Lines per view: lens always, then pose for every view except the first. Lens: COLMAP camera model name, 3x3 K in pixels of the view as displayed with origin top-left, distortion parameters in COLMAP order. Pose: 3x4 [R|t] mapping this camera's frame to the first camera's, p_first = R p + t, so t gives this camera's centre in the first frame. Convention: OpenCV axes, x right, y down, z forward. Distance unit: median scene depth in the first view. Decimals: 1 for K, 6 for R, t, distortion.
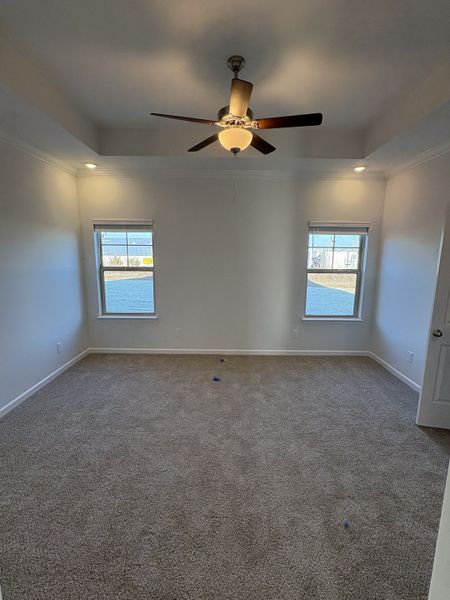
lens RADIAL K [[281.0, 0, 225.4], [0, 281.0, 298.6], [0, 0, 1]] dist [0.000985, 0.000334]
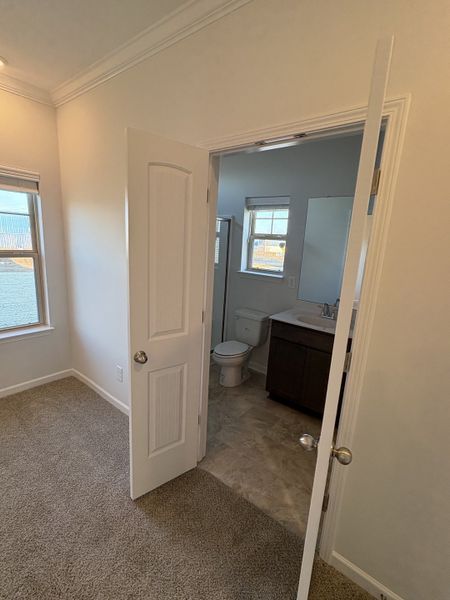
lens RADIAL K [[281.0, 0, 225.6], [0, 281.0, 301.4], [0, 0, 1]] dist [0.000985, 0.000334]
pose [[0.615363, -0.131503, 0.777197, 0.254690], [0.085877, 0.991301, 0.099735, -0.017803], [-0.783552, 0.005370, 0.621304, 0.300242]]
